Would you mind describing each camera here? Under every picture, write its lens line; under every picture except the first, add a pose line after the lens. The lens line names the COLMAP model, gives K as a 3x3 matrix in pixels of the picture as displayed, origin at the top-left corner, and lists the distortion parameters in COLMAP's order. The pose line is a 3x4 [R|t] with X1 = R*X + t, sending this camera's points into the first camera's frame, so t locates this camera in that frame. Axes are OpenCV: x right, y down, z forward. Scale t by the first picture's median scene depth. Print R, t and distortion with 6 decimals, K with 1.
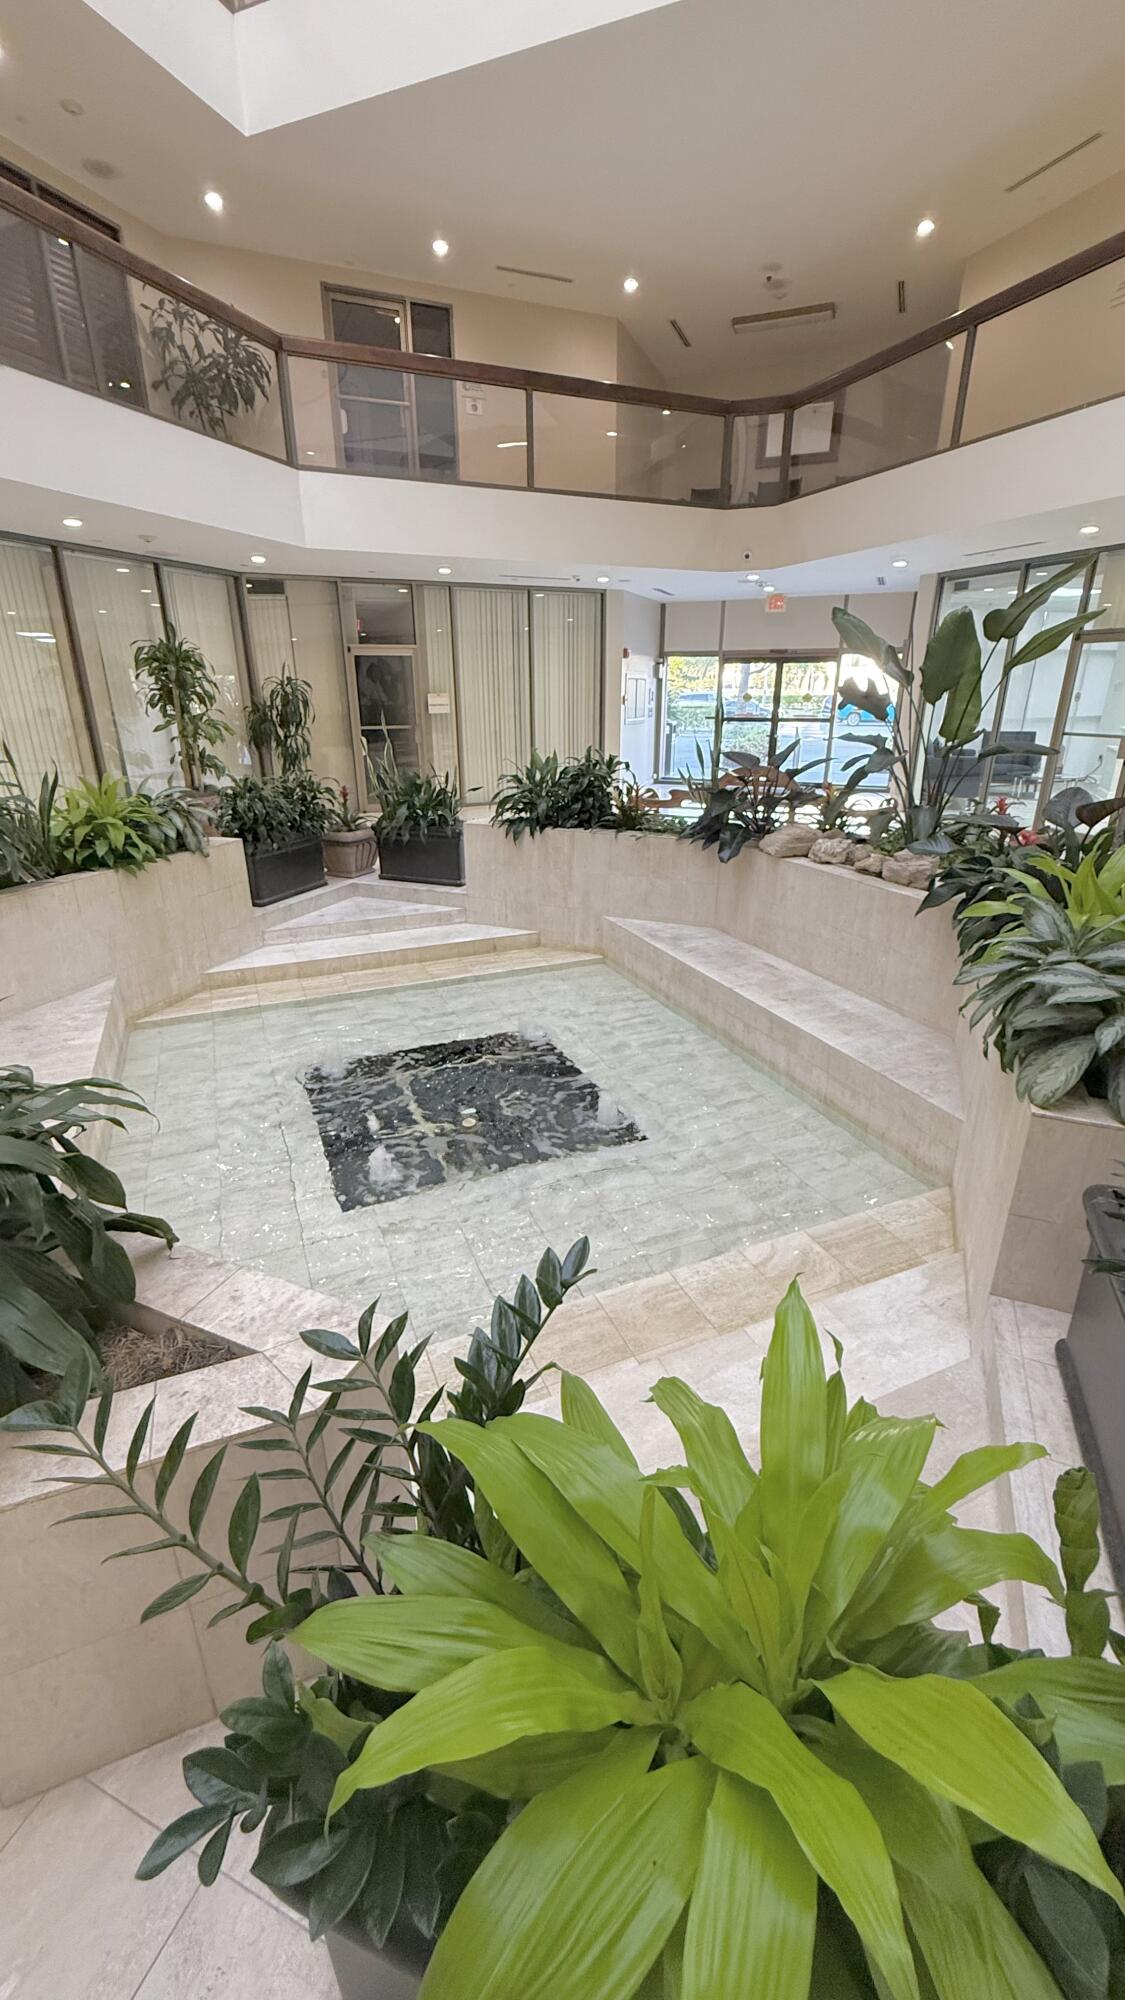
lens RADIAL K [[797.9, 0, 563.4], [0, 797.9, 992.7], [0, 0, 1]] dist [0.000510, 0.000045]
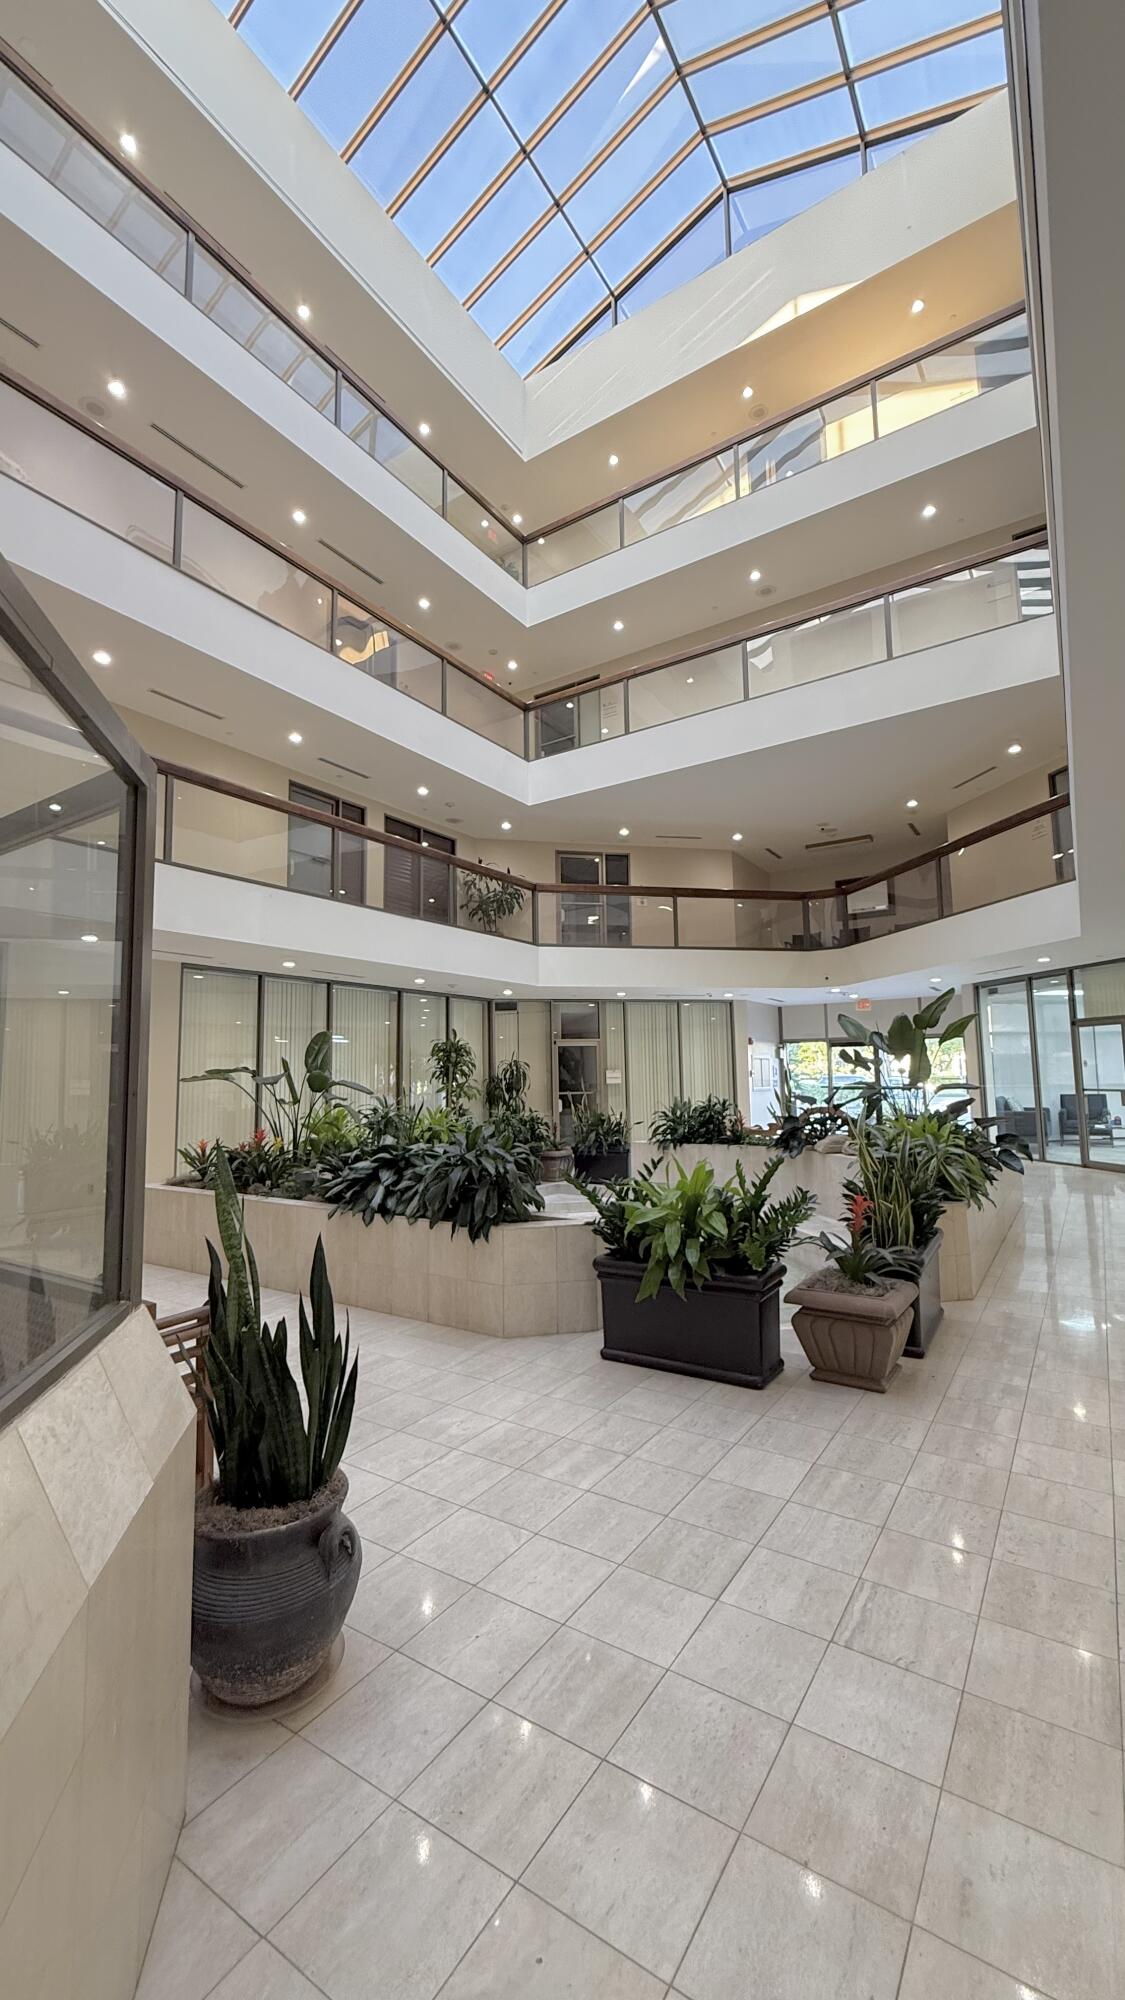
lens RADIAL K [[797.9, 0, 563.4], [0, 797.9, 992.7], [0, 0, 1]] dist [0.000510, 0.000045]
pose [[0.980474, -0.032990, -0.193862, 0.043553], [-0.058037, 0.893371, -0.445556, 0.172648], [0.187889, 0.448108, 0.874012, -0.393690]]
